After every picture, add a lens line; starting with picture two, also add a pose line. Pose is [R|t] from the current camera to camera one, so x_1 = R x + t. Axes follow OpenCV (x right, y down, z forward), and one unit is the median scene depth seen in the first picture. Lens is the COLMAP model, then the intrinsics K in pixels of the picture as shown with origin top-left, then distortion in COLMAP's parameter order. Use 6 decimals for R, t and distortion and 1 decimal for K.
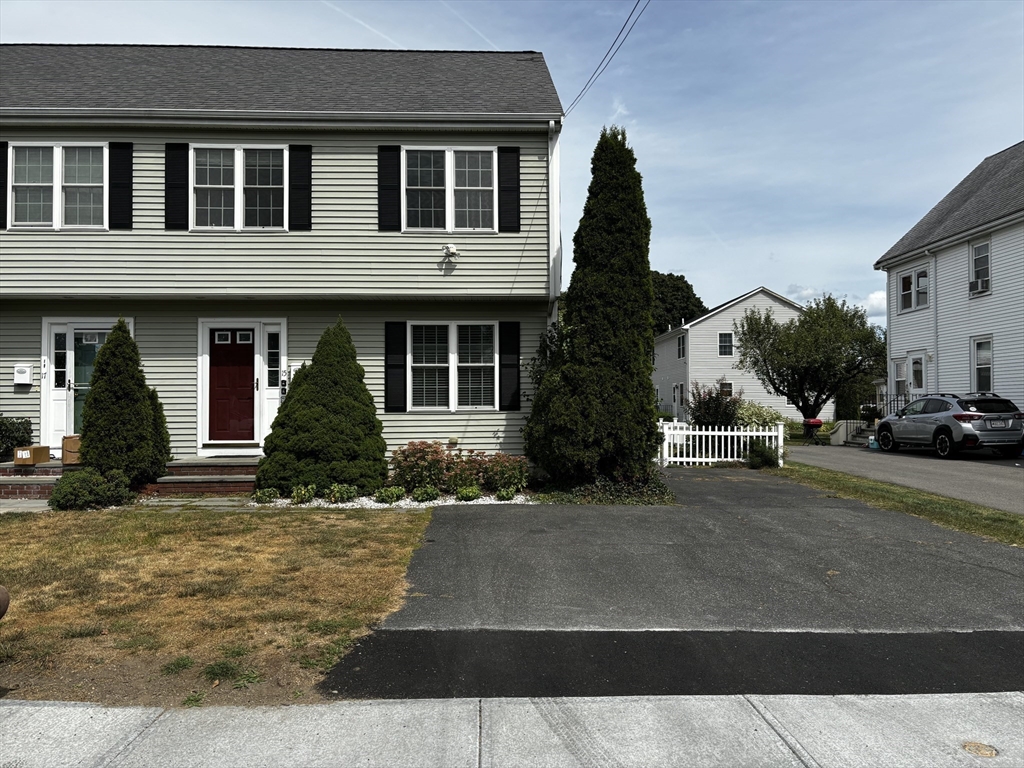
lens RADIAL K [[779.6, 0, 514.5], [0, 779.6, 394.1], [0, 0, 1]] dist [0.021973, 0.000136]
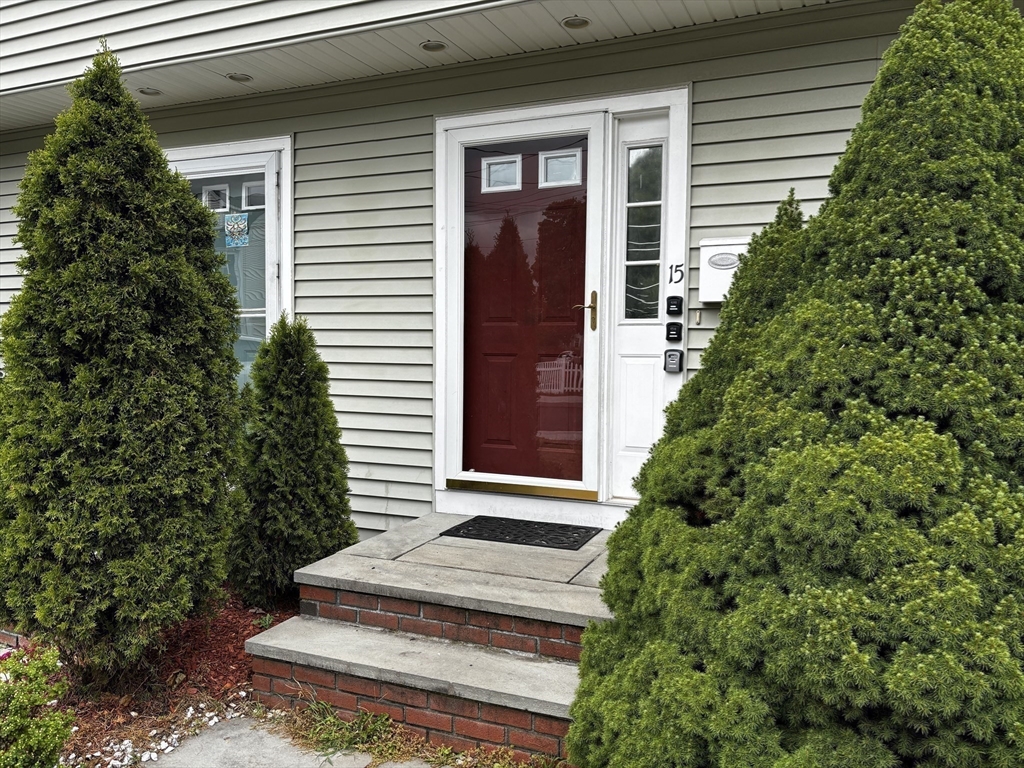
lens RADIAL K [[779.6, 0, 512.3], [0, 779.6, 384.2], [0, 0, 1]] dist [0.021973, 0.000136]
pose [[0.900610, 0.035307, -0.433192, -0.219646], [-0.007404, 0.997797, 0.065931, -0.003114], [0.434566, -0.056171, 0.898887, 0.697004]]
